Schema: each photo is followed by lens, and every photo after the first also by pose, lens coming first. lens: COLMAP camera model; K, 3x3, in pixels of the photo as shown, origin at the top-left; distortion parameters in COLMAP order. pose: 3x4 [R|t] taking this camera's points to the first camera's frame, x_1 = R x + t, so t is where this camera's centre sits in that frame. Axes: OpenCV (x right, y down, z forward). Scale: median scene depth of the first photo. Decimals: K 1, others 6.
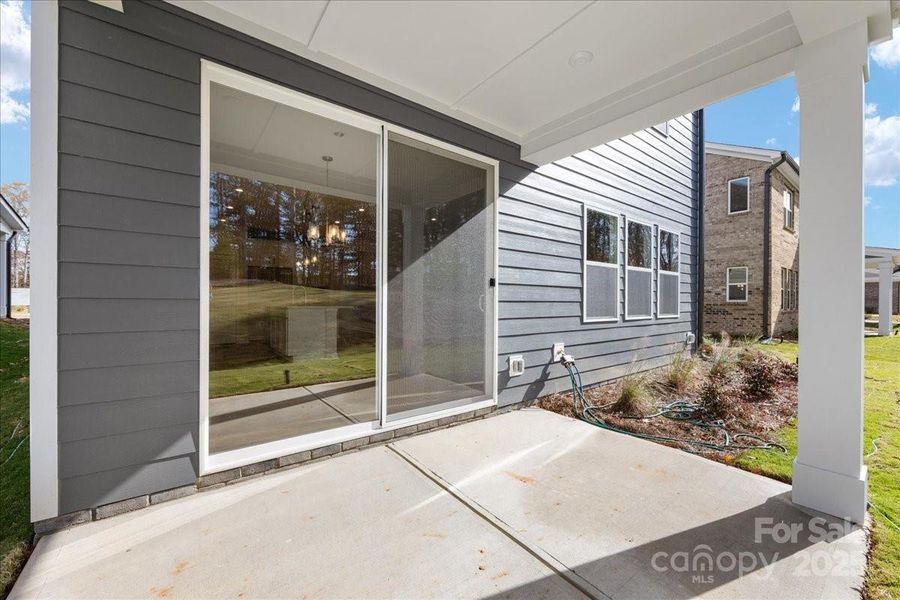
lens RADIAL K [[352.7, 0, 449.4], [0, 352.7, 300.3], [0, 0, 1]] dist [-0.001941, 0.000460]
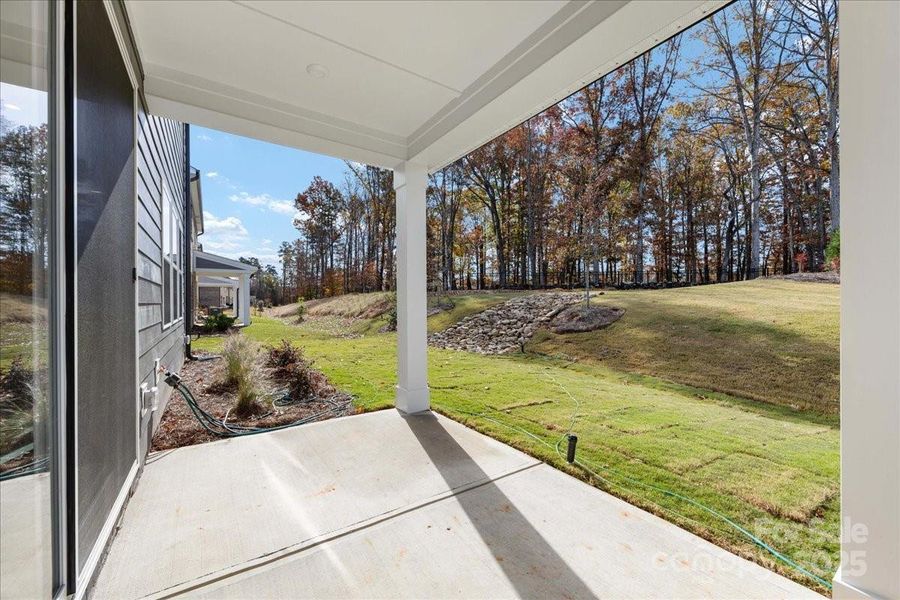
lens RADIAL K [[352.7, 0, 447.0], [0, 352.7, 301.4], [0, 0, 1]] dist [-0.001941, 0.000460]
pose [[0.048465, -0.001576, 0.998824, -0.521246], [-0.000762, 0.999998, 0.001615, -0.003924], [-0.998825, -0.000839, 0.048464, 0.451095]]
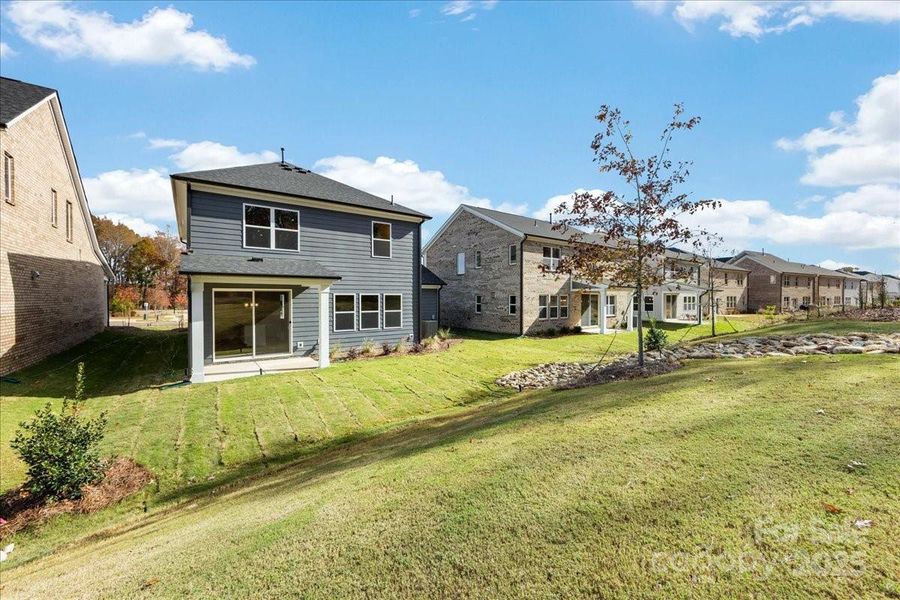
lens RADIAL K [[352.7, 0, 448.2], [0, 352.7, 301.1], [0, 0, 1]] dist [-0.001941, 0.000460]
pose [[0.999559, -0.001825, -0.029649, 1.921990], [0.002430, 0.999789, 0.020397, -0.349918], [0.029606, -0.020460, 0.999352, -2.688787]]
